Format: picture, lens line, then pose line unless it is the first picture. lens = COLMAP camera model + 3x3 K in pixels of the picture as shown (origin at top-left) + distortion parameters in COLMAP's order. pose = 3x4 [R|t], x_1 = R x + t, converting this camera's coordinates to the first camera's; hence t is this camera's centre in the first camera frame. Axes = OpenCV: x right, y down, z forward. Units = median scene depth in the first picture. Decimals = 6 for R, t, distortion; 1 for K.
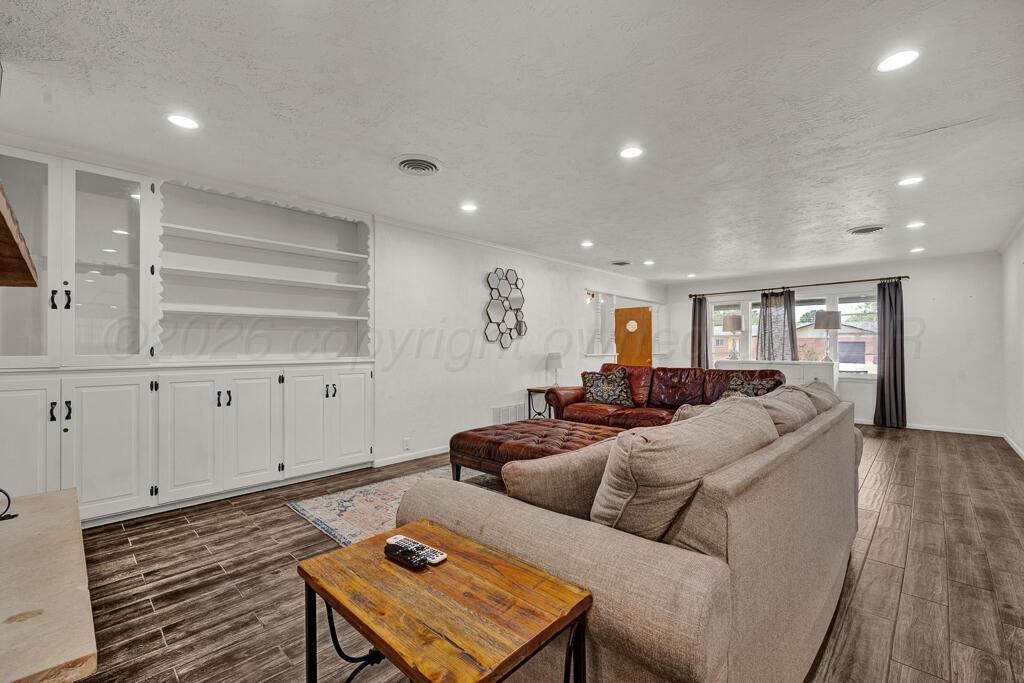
lens RADIAL K [[439.2, 0, 512.0], [0, 439.2, 341.5], [0, 0, 1]] dist [-0.055262, -0.000093]
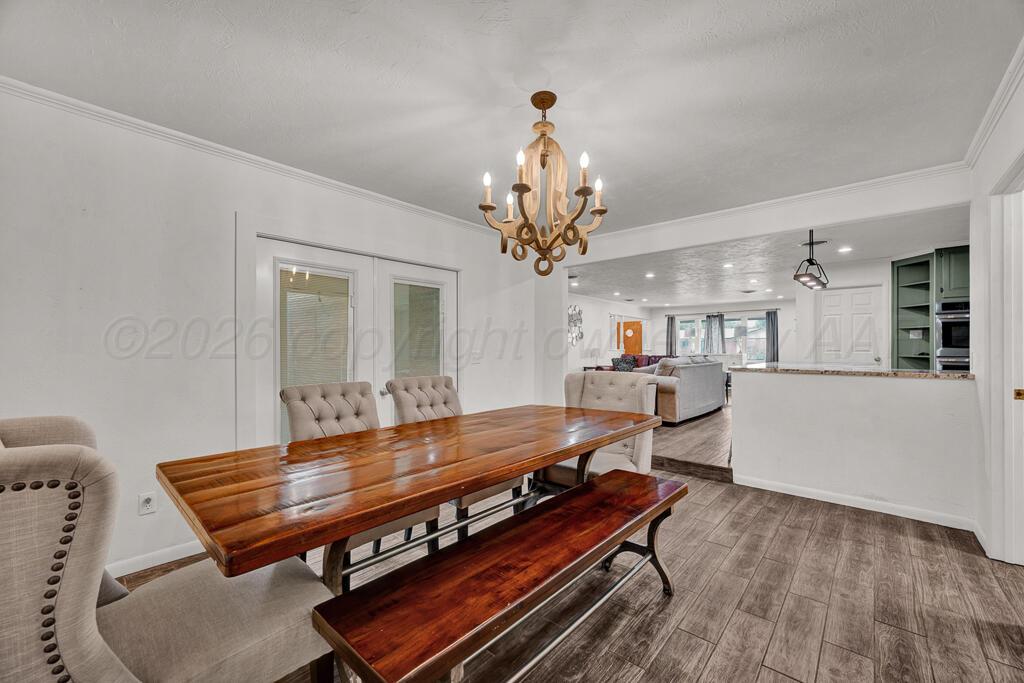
lens RADIAL K [[406.1, 0, 512.0], [0, 406.1, 341.5], [0, 0, 1]] dist [-0.027704, 0.000049]
pose [[0.999307, -0.000932, 0.037198, -0.300547], [0.001022, 0.999997, -0.002398, -0.000184], [-0.037195, 0.002435, 0.999305, -0.669583]]
